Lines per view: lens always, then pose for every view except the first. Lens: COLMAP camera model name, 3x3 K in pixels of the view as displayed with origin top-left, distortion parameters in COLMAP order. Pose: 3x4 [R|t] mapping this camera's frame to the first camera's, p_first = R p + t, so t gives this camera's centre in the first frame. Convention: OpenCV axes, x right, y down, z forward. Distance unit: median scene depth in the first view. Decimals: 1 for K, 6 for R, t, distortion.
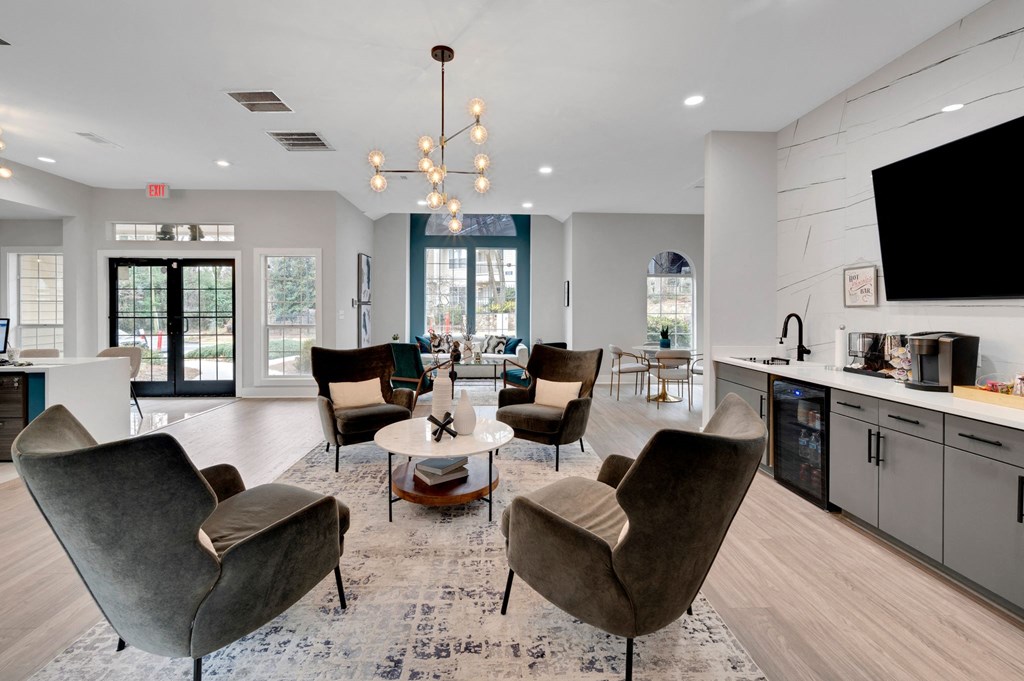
lens RADIAL K [[429.1, 0, 506.9], [0, 429.1, 313.7], [0, 0, 1]] dist [0.000961, 0.000139]
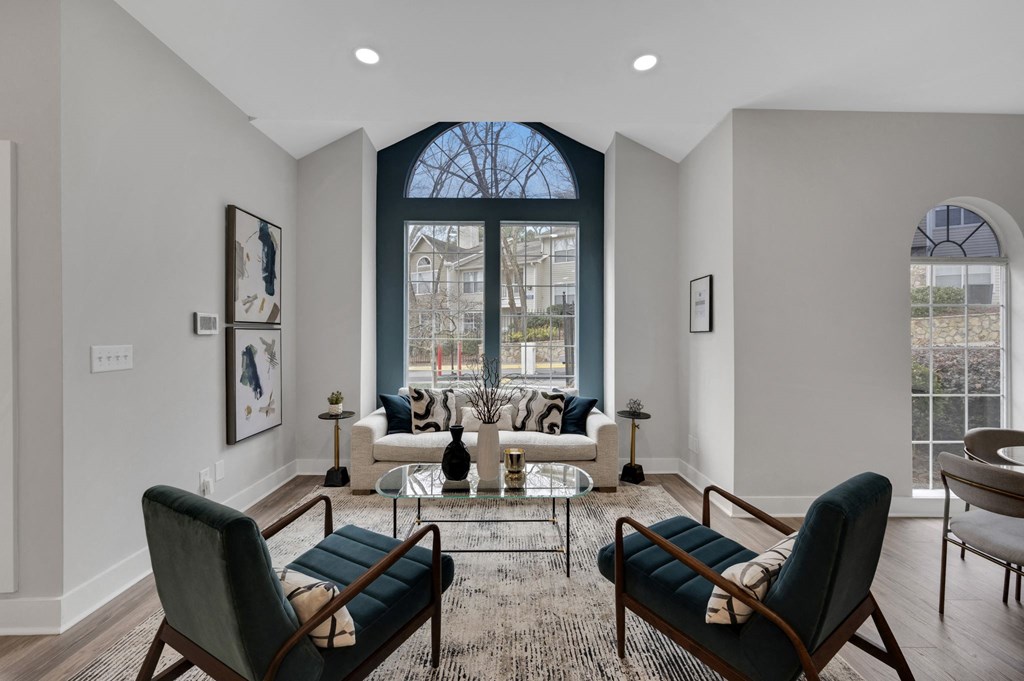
lens RADIAL K [[422.0, 0, 512.0], [0, 422.0, 340.5], [0, 0, 1]] dist [0.008619, 0.000280]
pose [[0.999658, -0.001934, -0.026090, -0.137704], [0.001812, 0.999987, -0.004714, -0.018108], [0.026099, 0.004665, 0.999648, 1.451730]]
